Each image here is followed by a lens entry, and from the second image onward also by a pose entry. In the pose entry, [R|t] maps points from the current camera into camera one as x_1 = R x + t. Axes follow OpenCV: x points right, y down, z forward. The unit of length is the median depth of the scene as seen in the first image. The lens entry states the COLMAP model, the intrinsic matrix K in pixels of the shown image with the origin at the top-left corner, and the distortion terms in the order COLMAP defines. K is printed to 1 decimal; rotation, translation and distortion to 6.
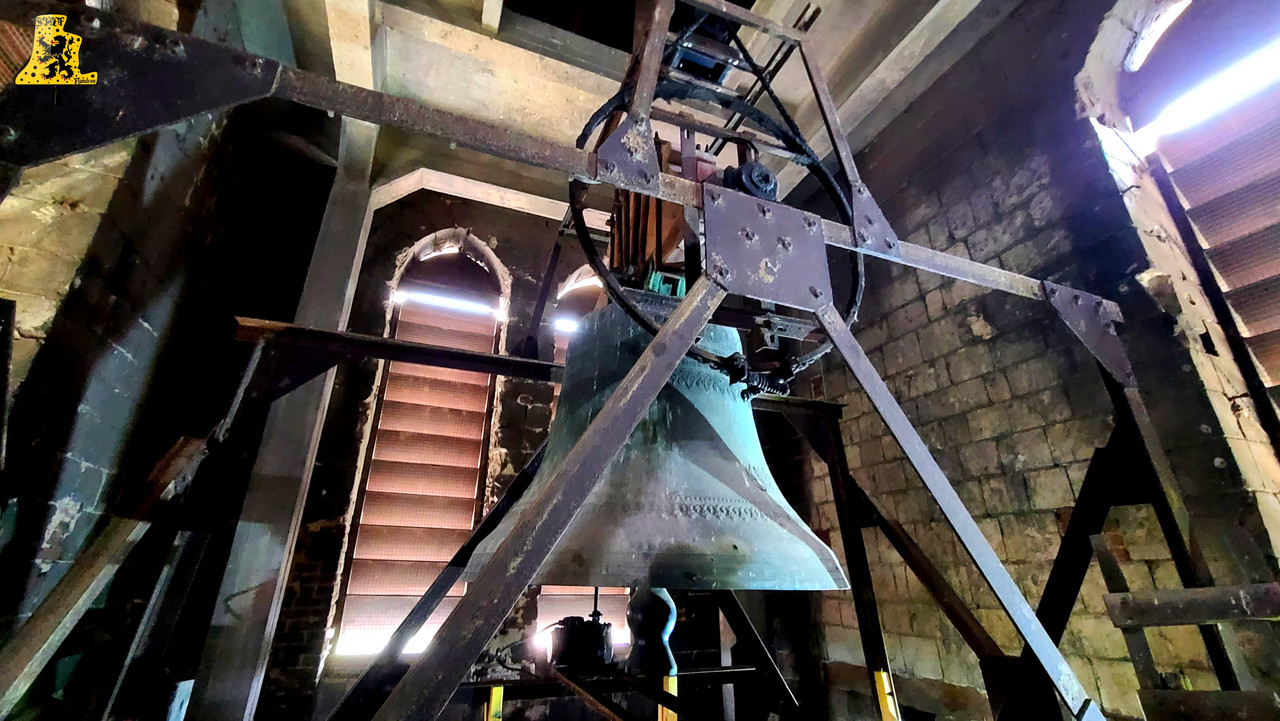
lens RADIAL K [[524.5, 0, 635.0], [0, 524.5, 358.8], [0, 0, 1]] dist [-0.003446, -0.001018]
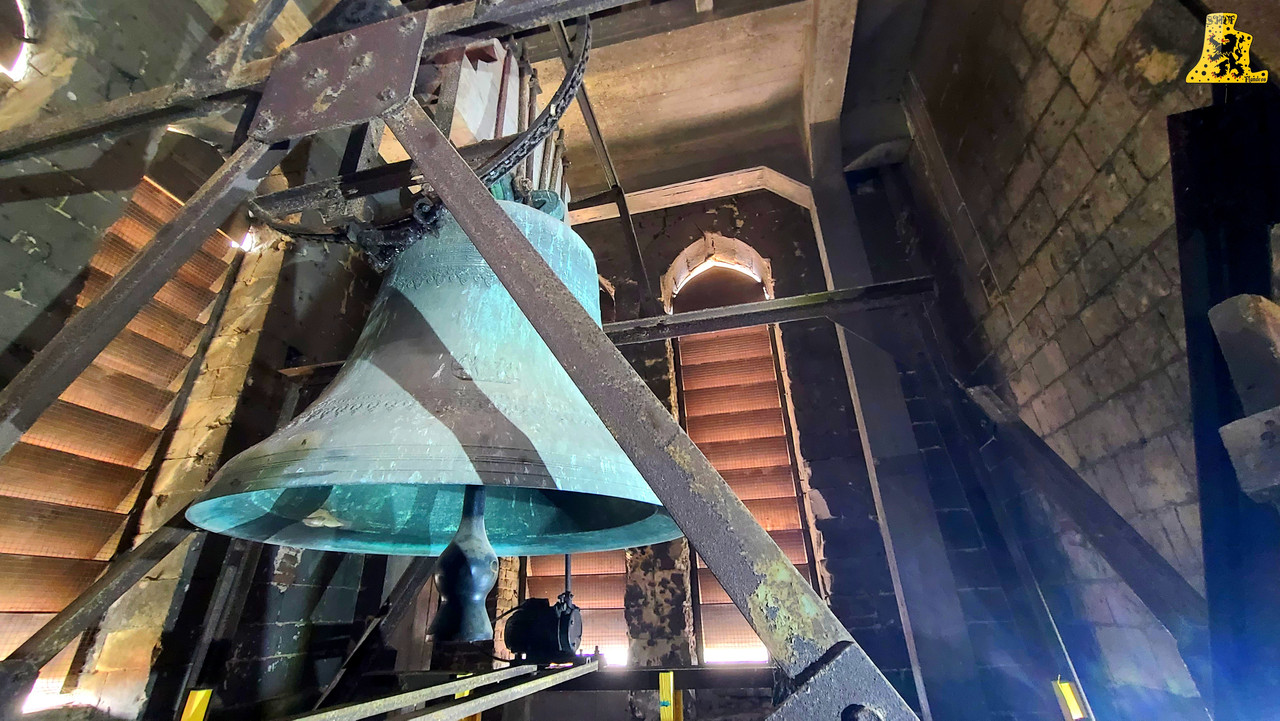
lens RADIAL K [[524.5, 0, 638.8], [0, 524.5, 358.3], [0, 0, 1]] dist [-0.003446, -0.001018]
pose [[0.826306, -0.279841, -0.488781, 0.350027], [0.248210, 0.959945, -0.129986, 0.162069], [0.505579, -0.013912, 0.862668, 0.205388]]
